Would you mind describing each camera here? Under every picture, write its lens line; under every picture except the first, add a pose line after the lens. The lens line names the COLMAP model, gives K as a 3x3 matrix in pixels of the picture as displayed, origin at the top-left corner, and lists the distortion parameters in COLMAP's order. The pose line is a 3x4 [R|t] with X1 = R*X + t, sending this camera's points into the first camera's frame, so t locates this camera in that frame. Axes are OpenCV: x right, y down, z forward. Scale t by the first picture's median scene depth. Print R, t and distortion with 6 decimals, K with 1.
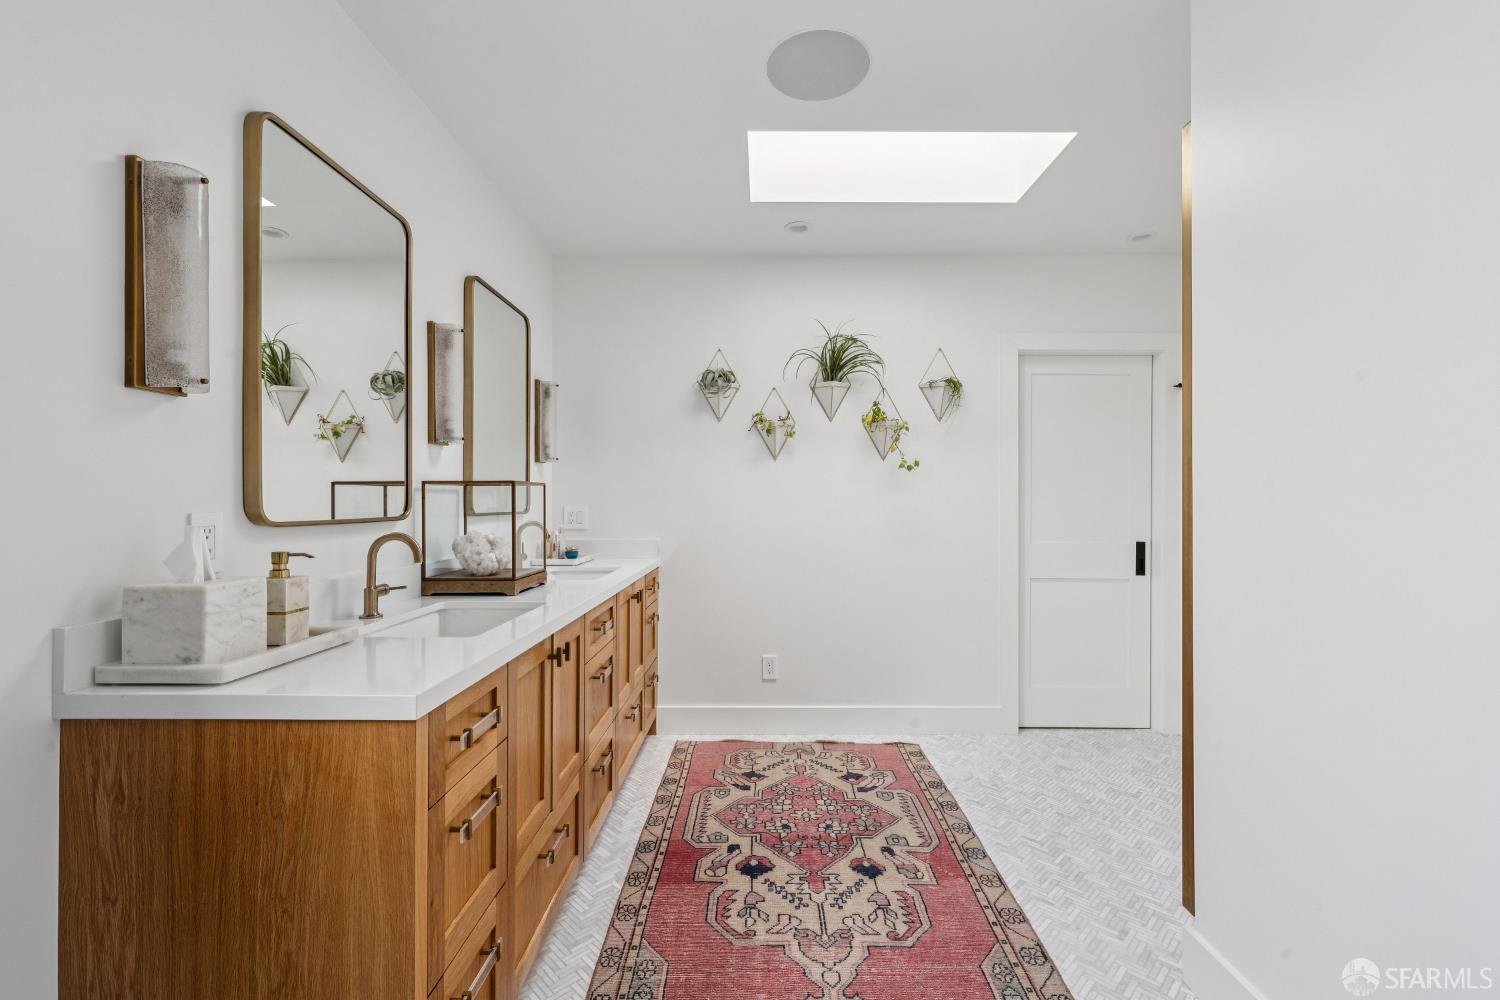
lens RADIAL K [[634.7, 0, 750.3], [0, 634.7, 497.9], [0, 0, 1]] dist [0.003163, 0.000101]
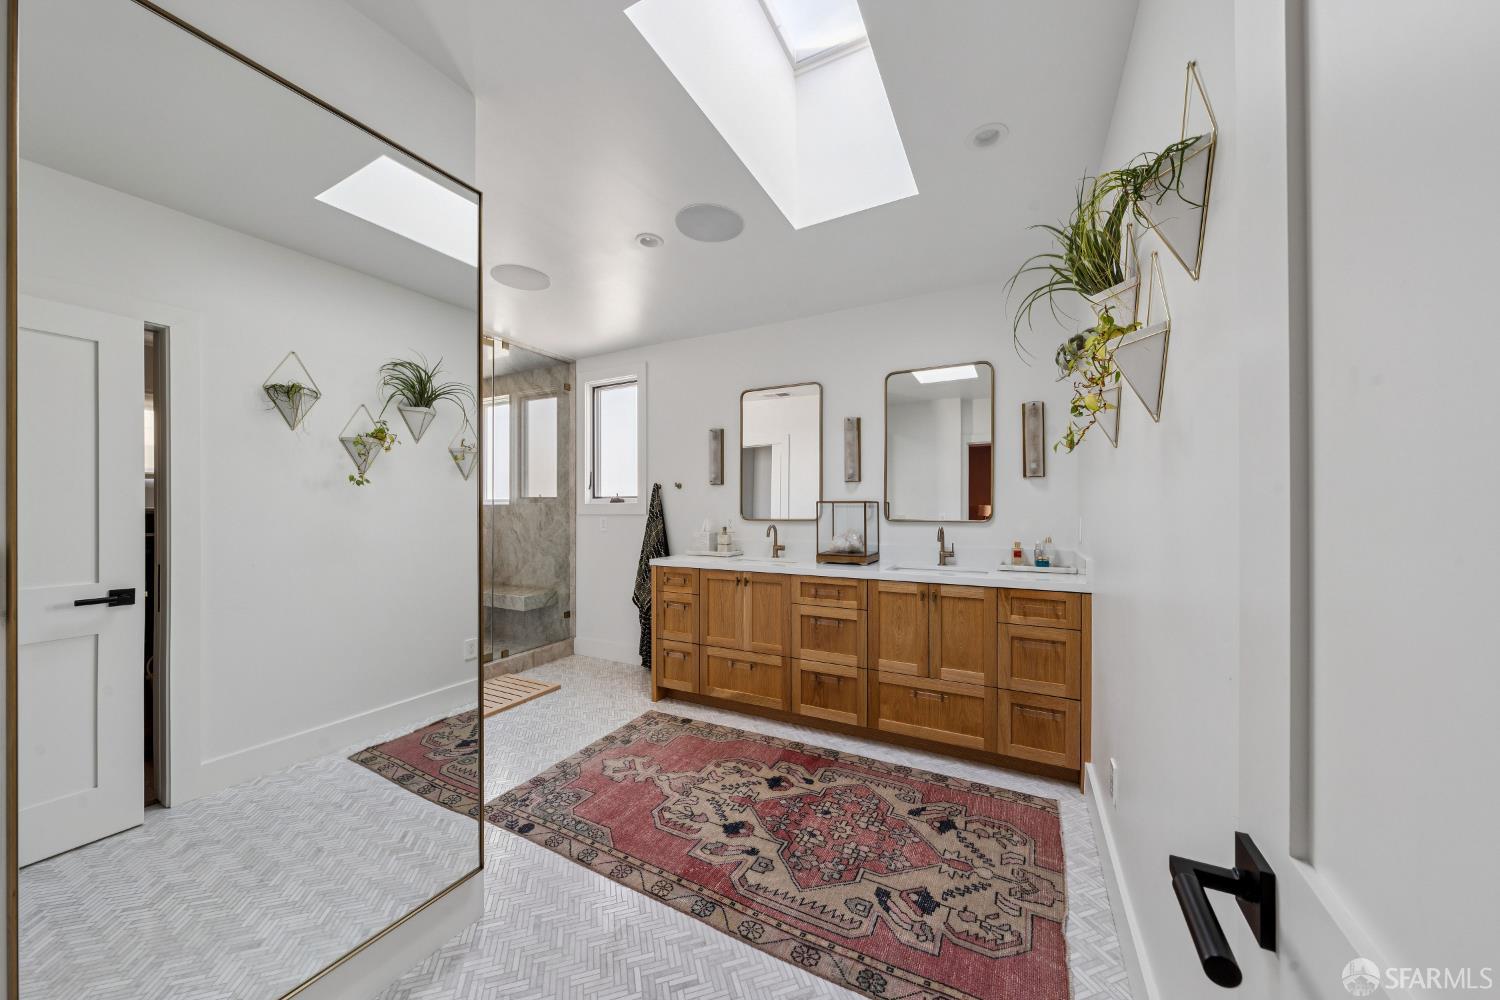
lens RADIAL K [[518.9, 0, 767.5], [0, 518.9, 507.5], [0, 0, 1]] dist [-0.003898, 0.000334]
pose [[-0.432468, -0.002135, -0.901647, 1.029714], [0.005382, 0.999973, -0.004950, -0.002510], [0.901633, -0.006994, -0.432445, 1.480811]]
